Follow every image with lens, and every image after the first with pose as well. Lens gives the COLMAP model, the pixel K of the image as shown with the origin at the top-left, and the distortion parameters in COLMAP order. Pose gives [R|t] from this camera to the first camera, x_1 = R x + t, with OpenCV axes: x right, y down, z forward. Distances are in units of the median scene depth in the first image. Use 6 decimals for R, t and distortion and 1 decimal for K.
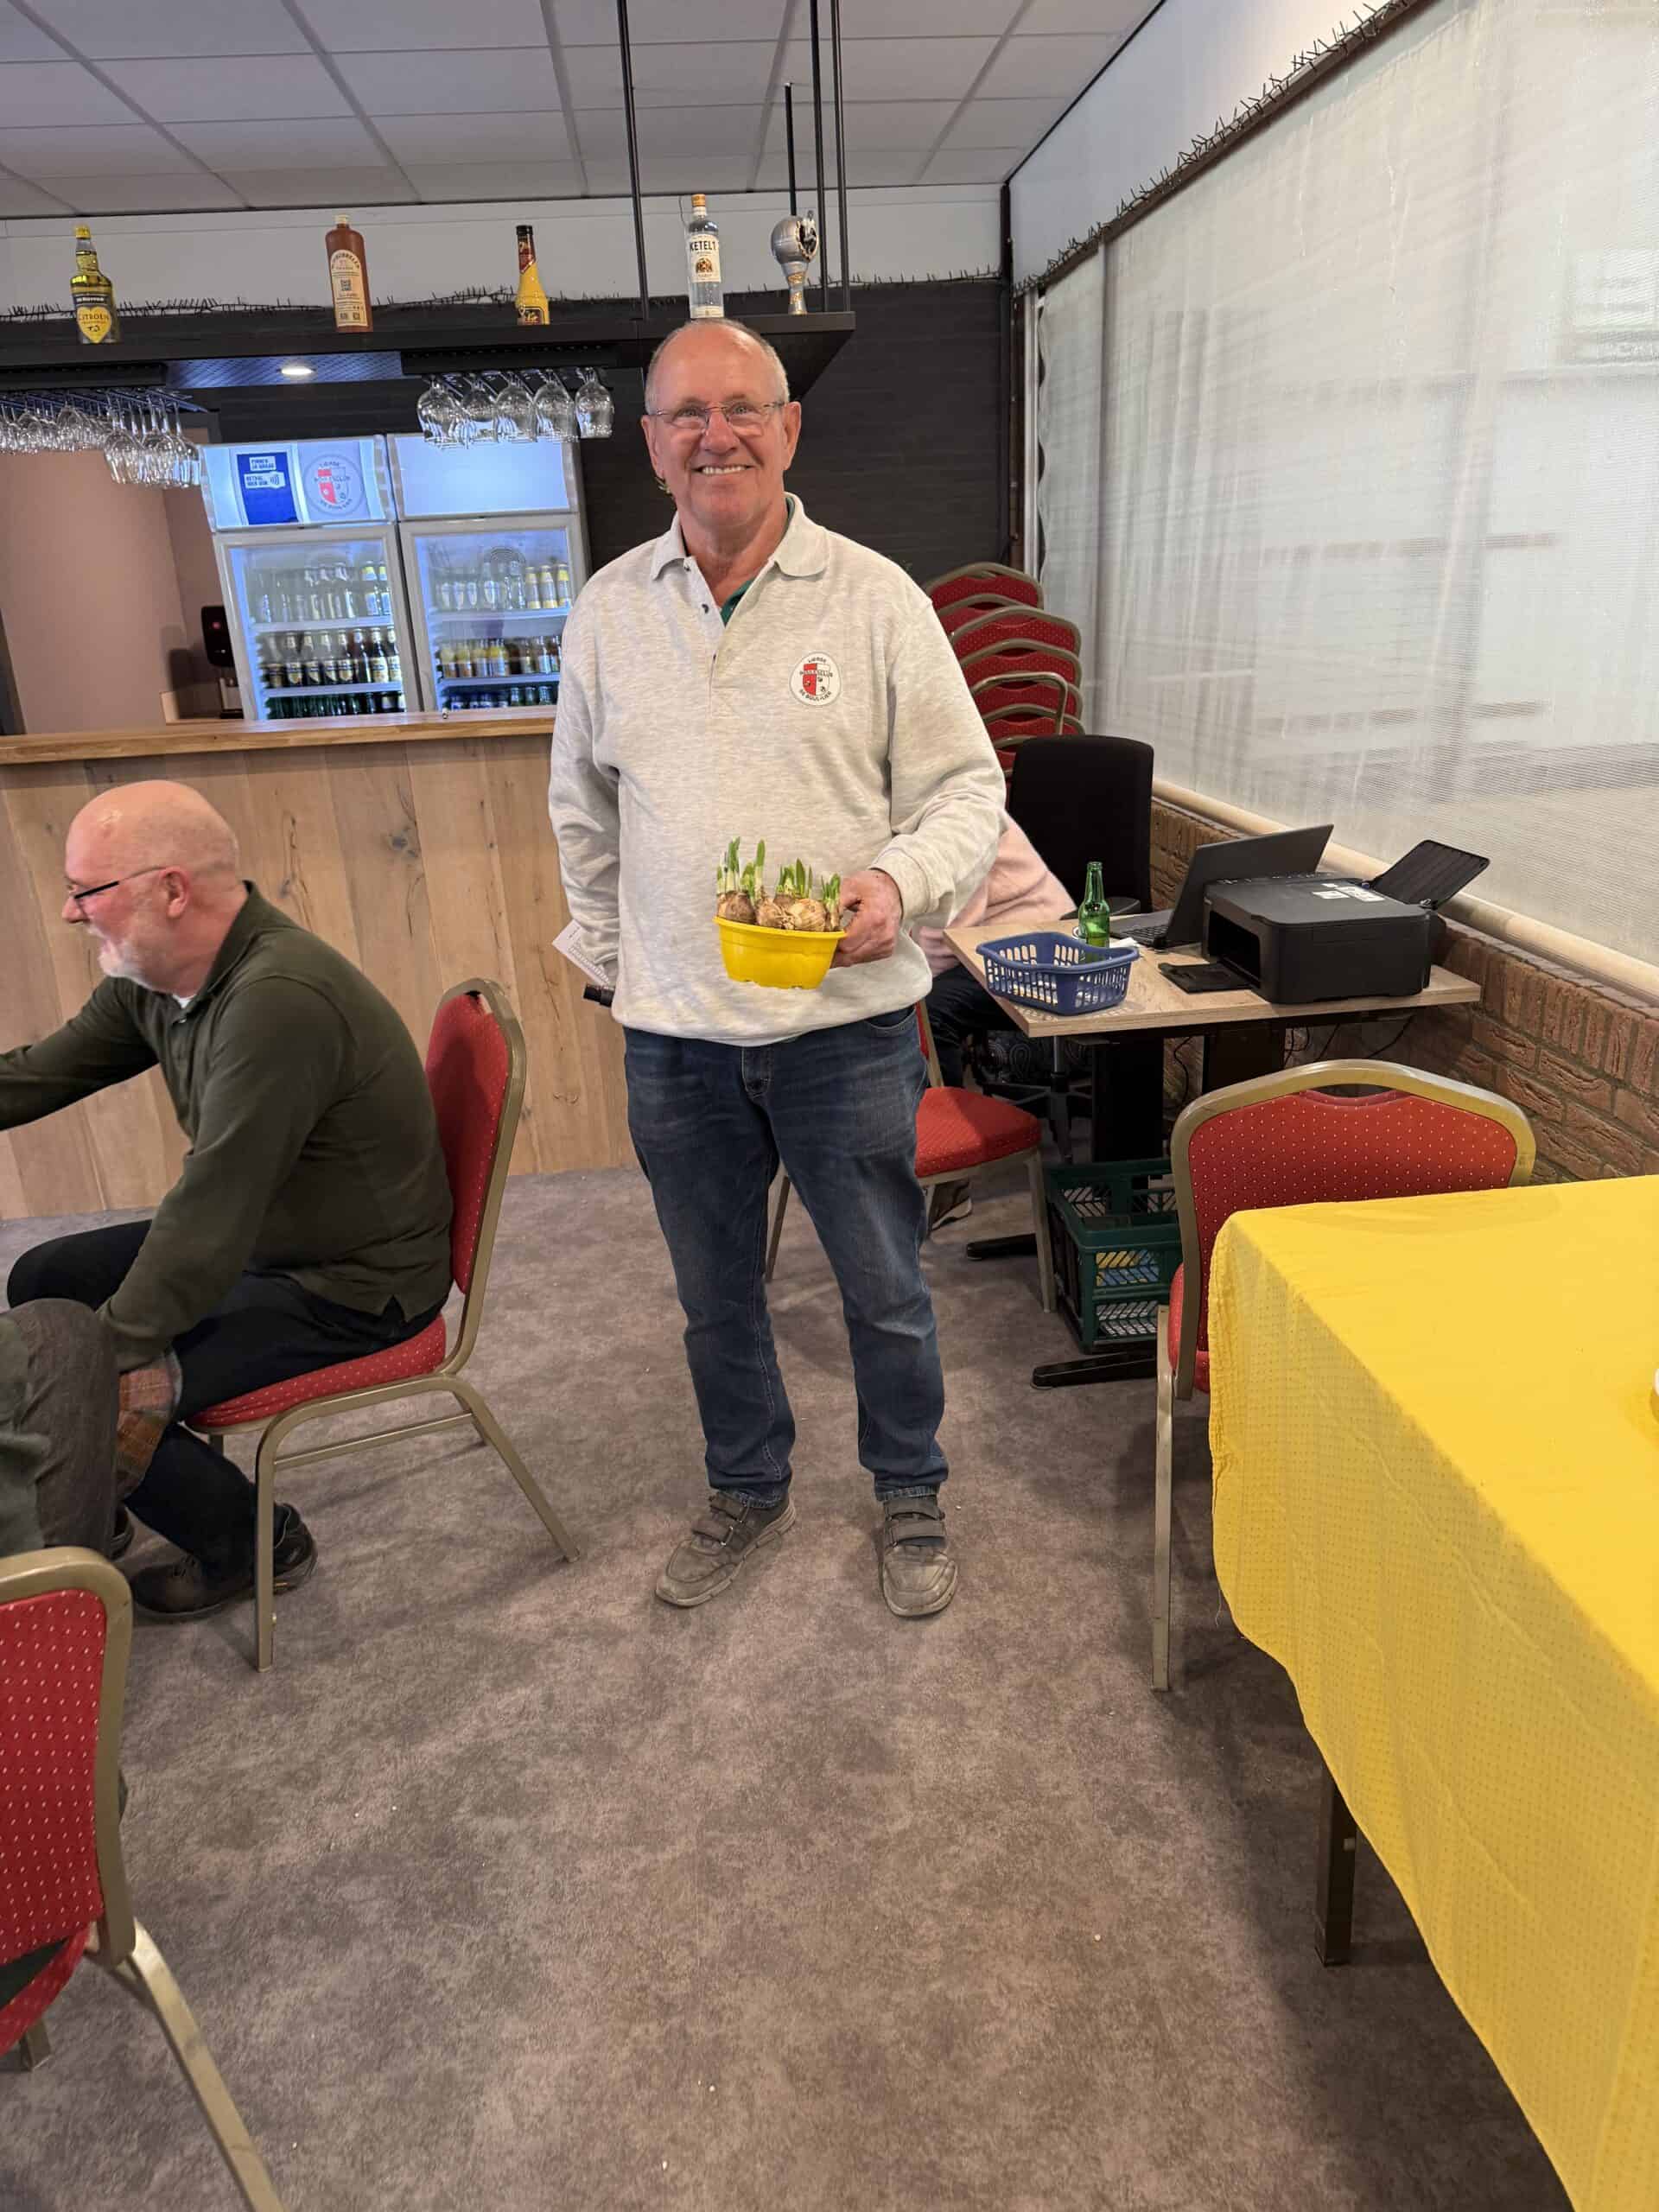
lens RADIAL K [[1563.8, 0, 829.9], [0, 1563.8, 1114.2], [0, 0, 1]] dist [0.003575, -0.006780]
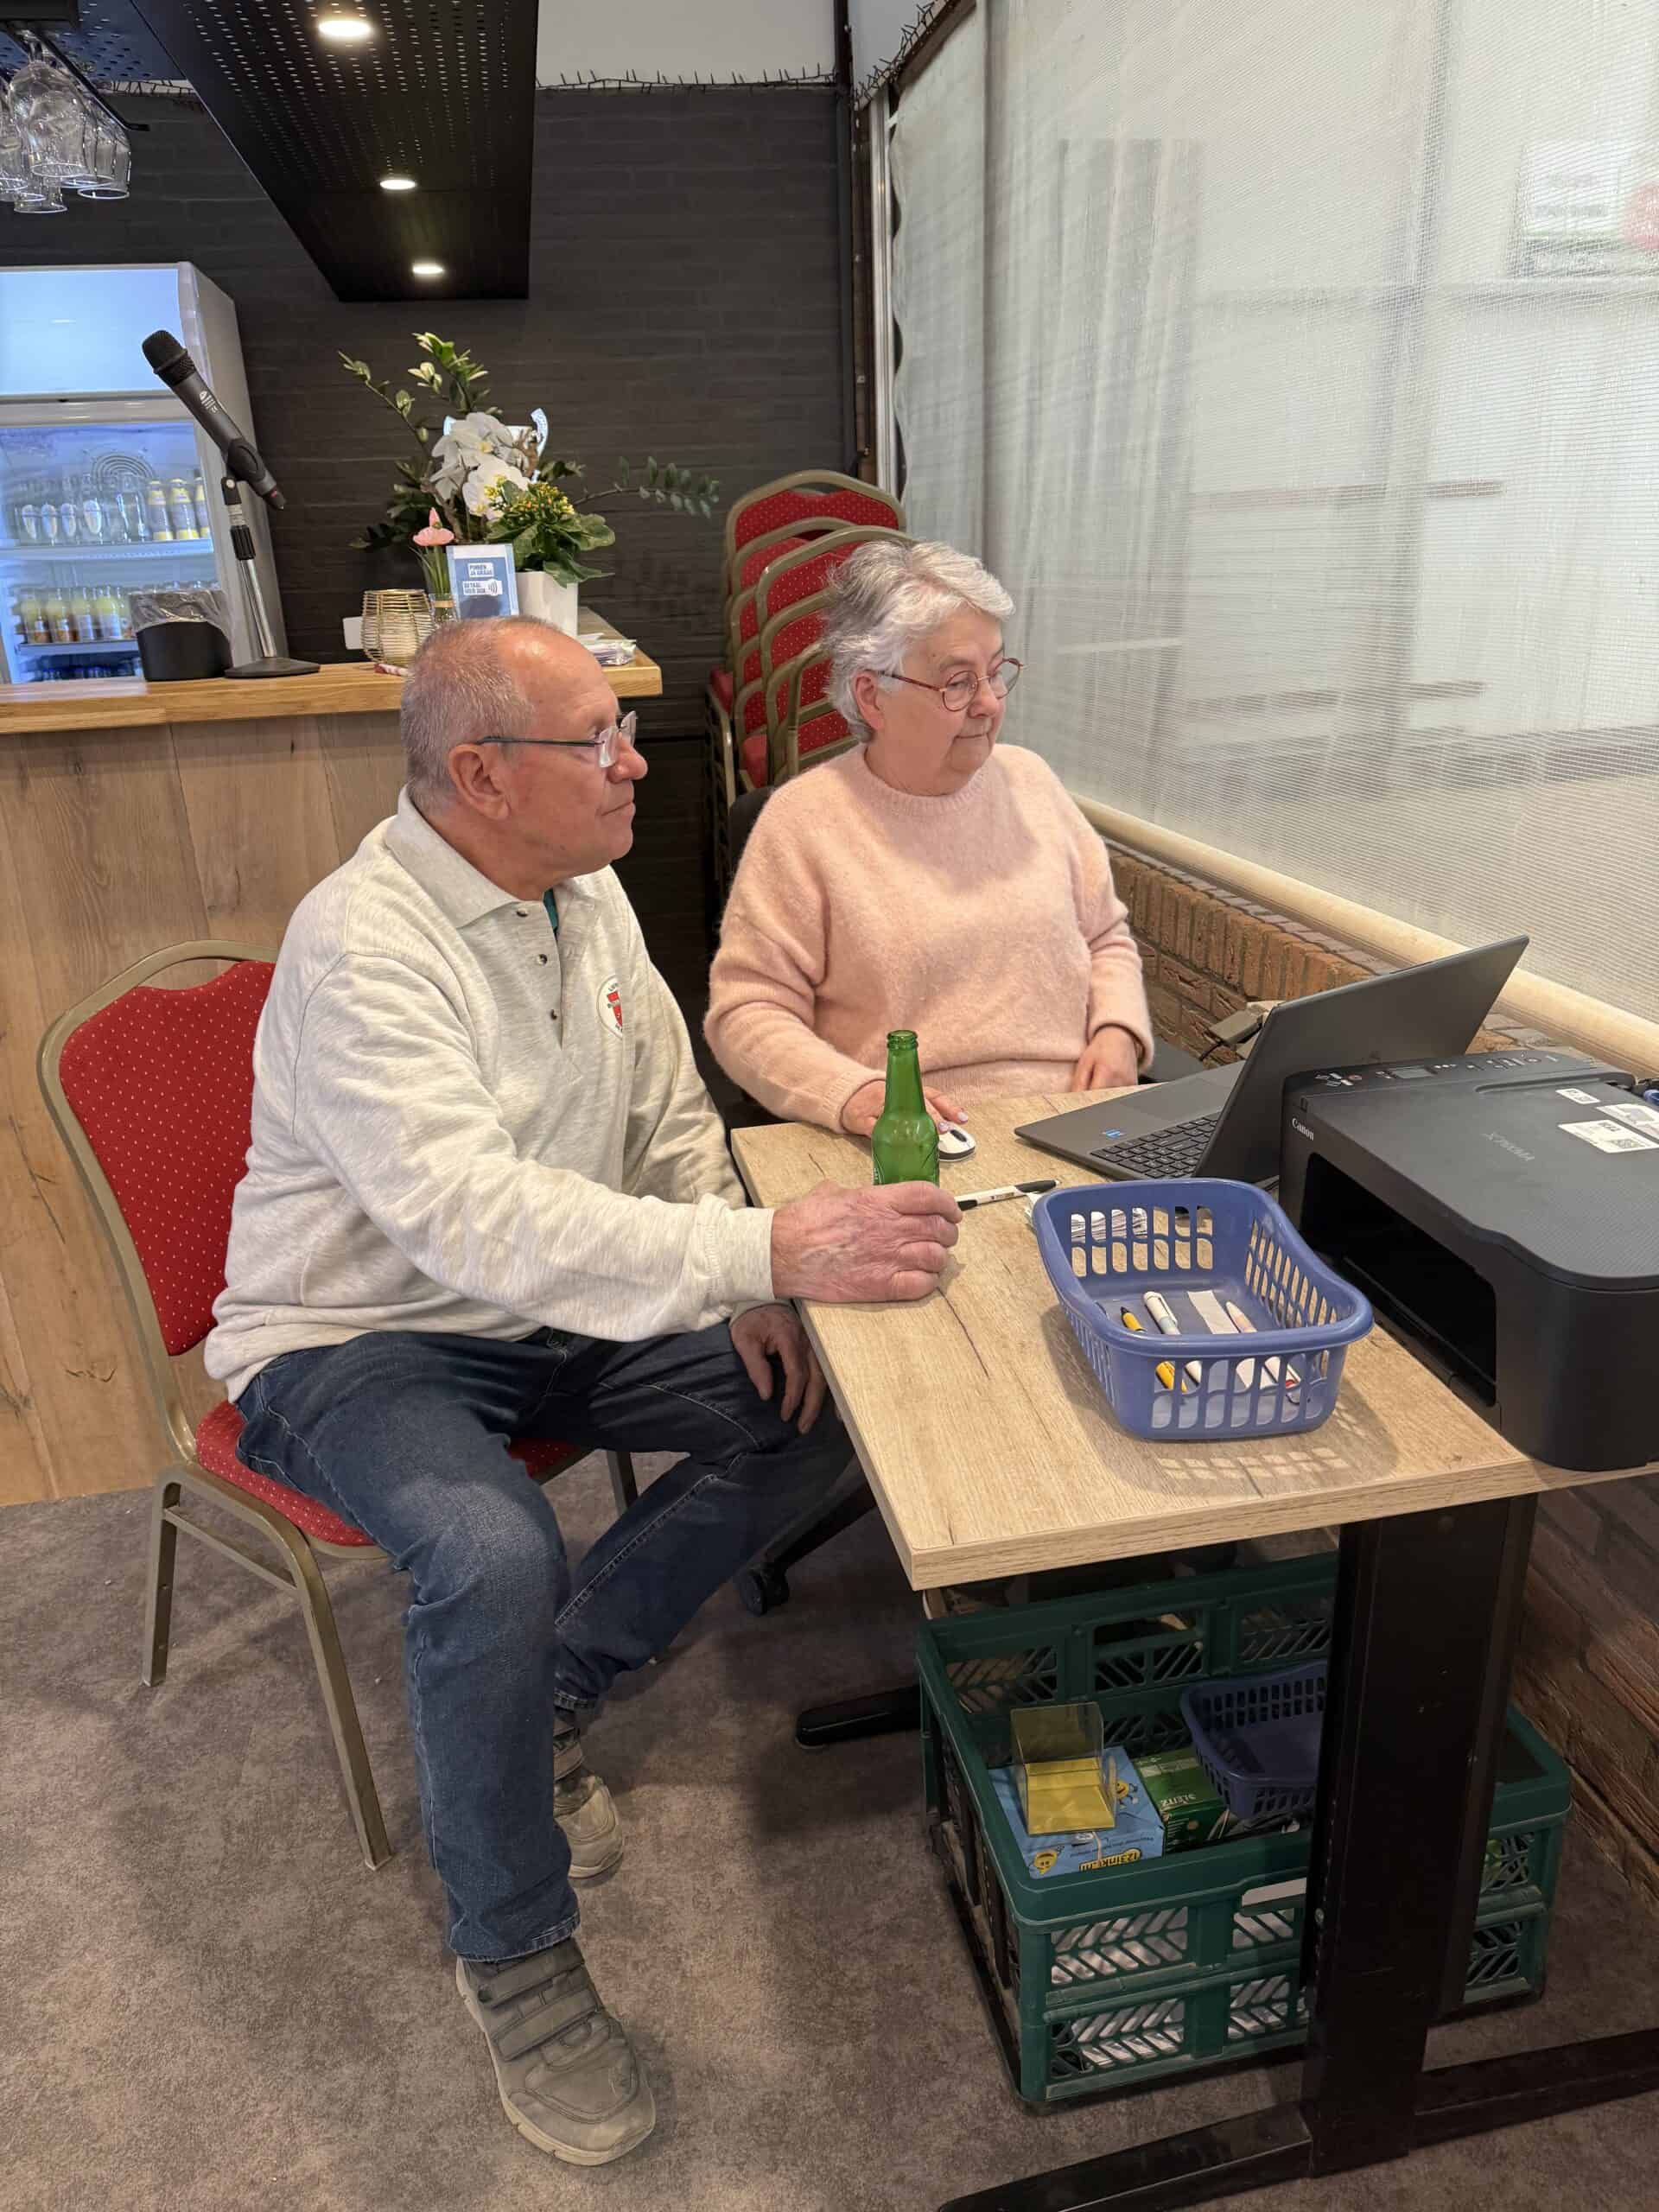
lens RADIAL K [[1571.0, 0, 834.5], [0, 1571.0, 1107.6], [0, 0, 1]] dist [0.001289, -0.003636]
pose [[0.996003, -0.023500, 0.086172, 0.060038], [0.022854, 0.999703, 0.008475, -0.124720], [-0.086346, -0.006472, 0.996244, 0.475805]]
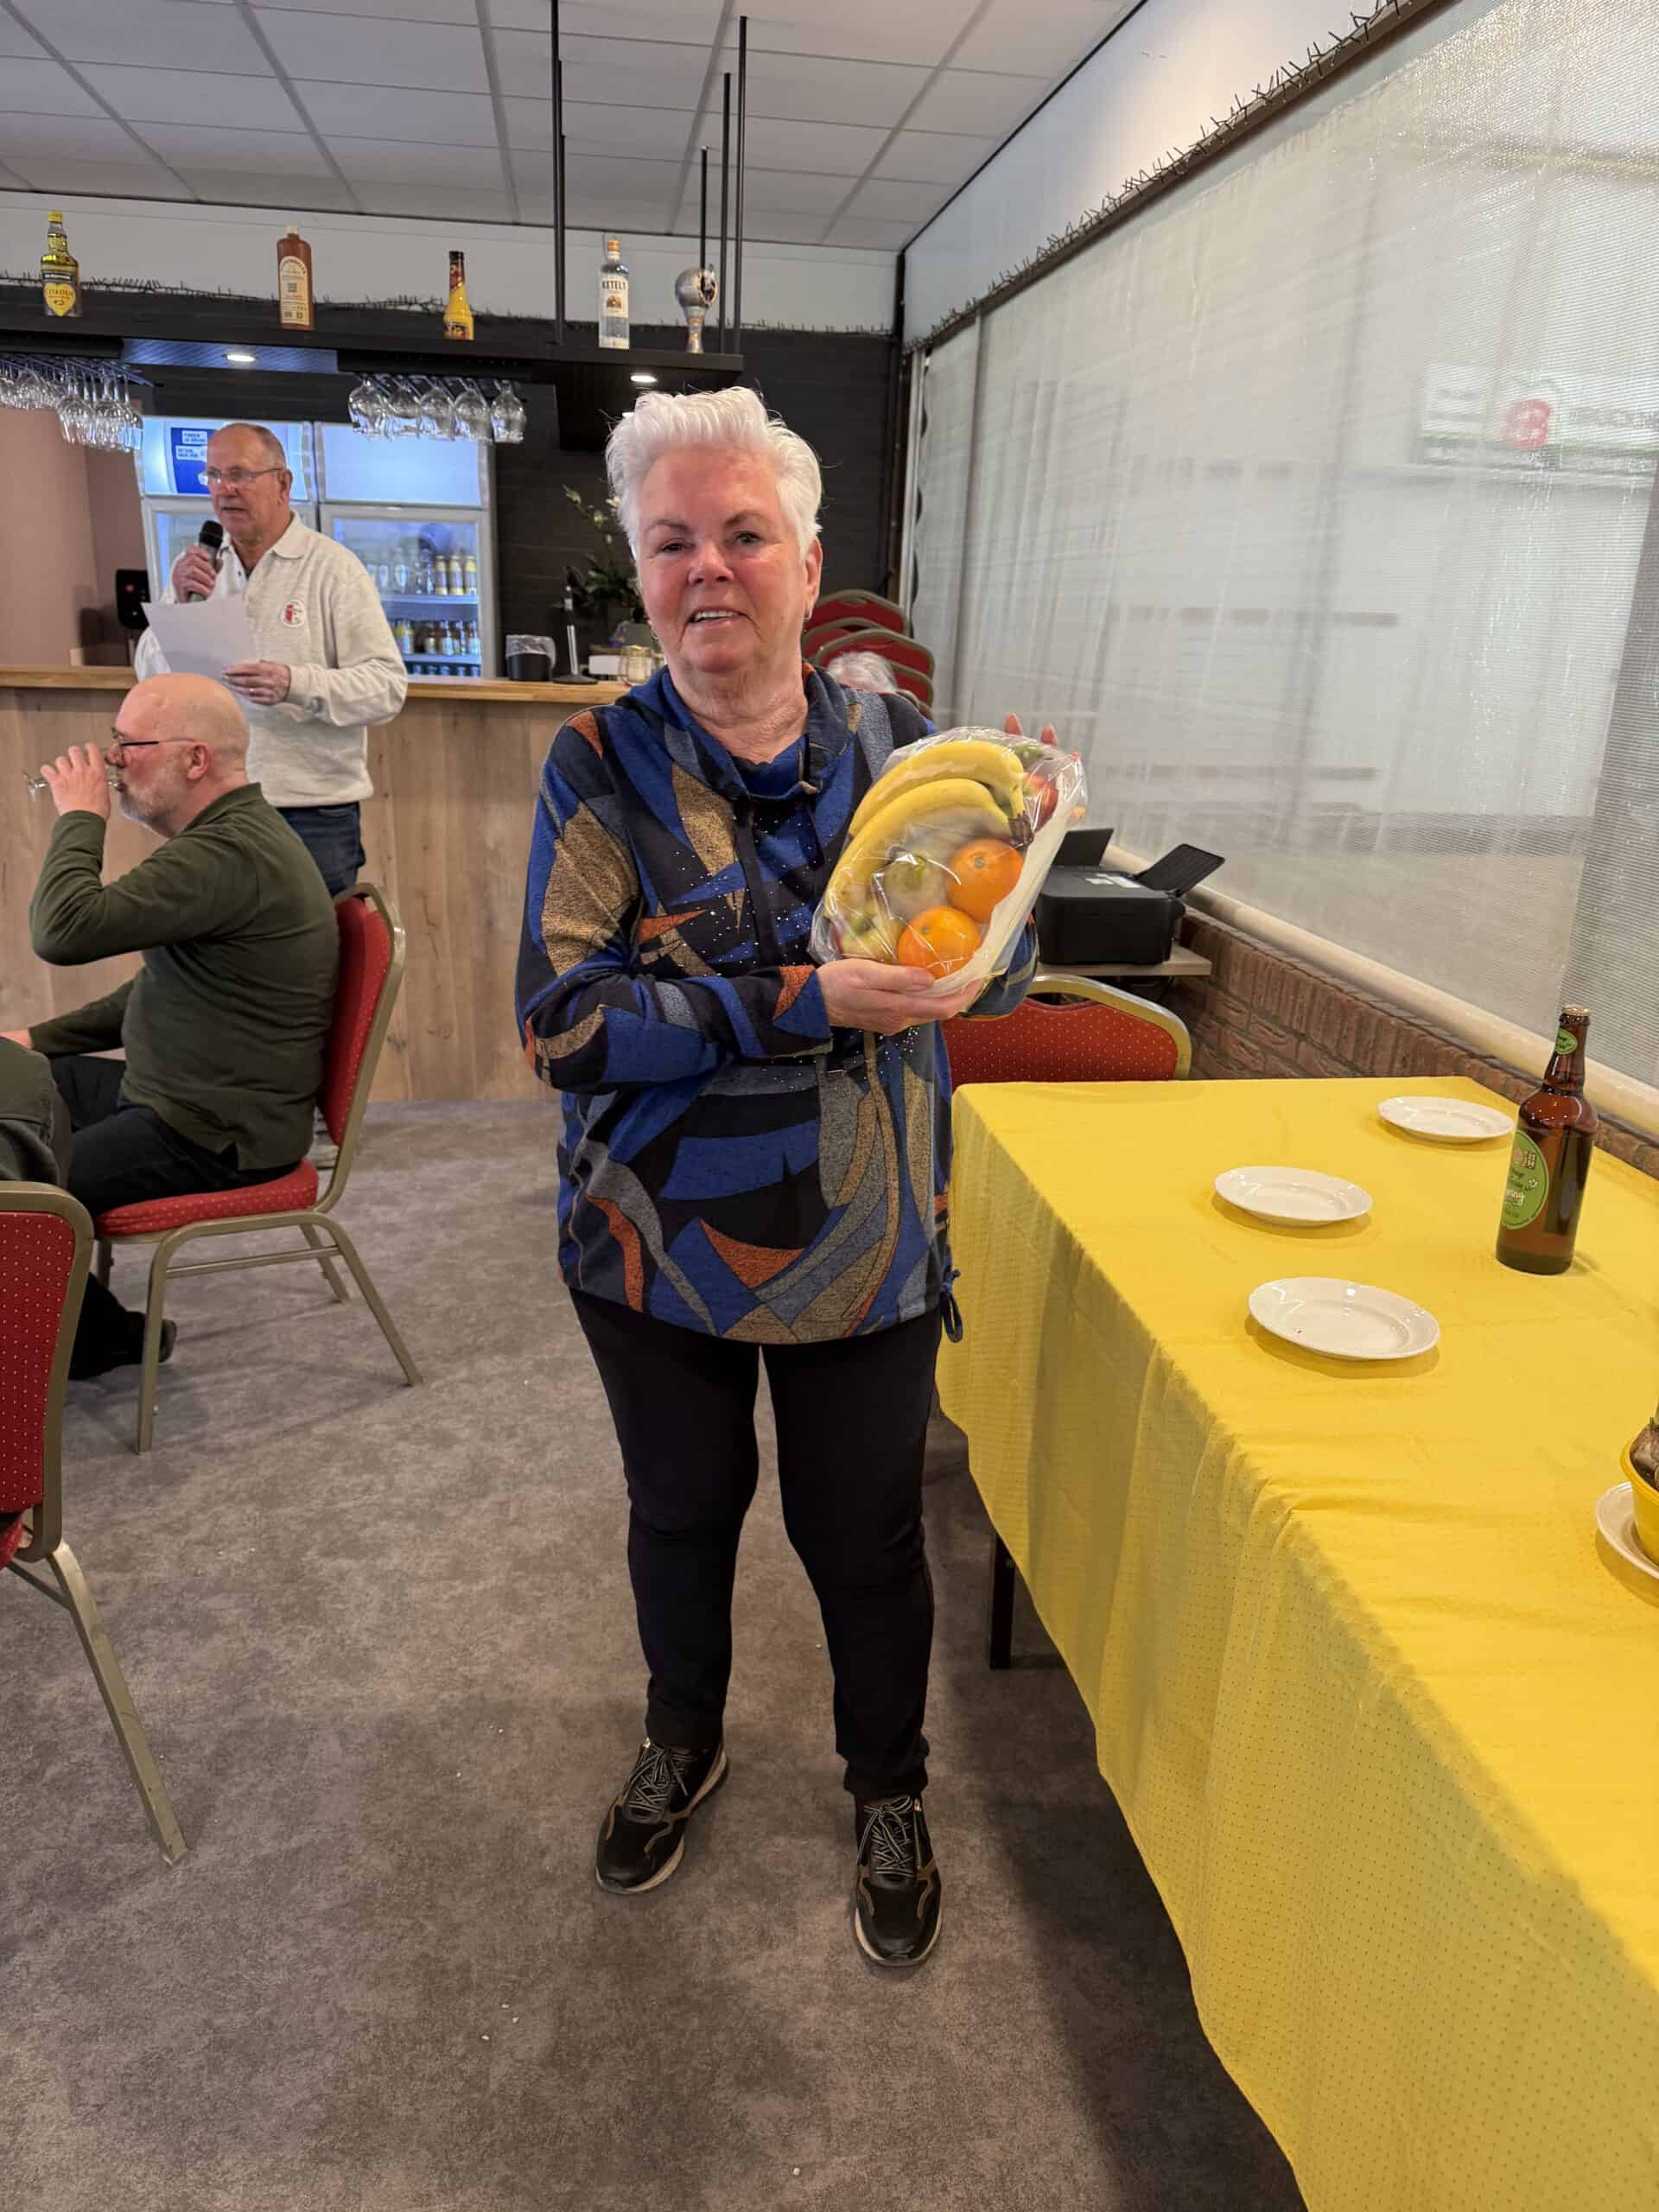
lens RADIAL K [[1563.9, 0, 822.8], [0, 1563.9, 1103.9], [0, 0, 1]] dist [0.006569, -0.012156]
pose [[0.995201, 0.065725, 0.072492, 0.026765], [-0.063947, 0.997599, -0.026588, 0.060189], [-0.074065, 0.021825, 0.997015, -0.134916]]
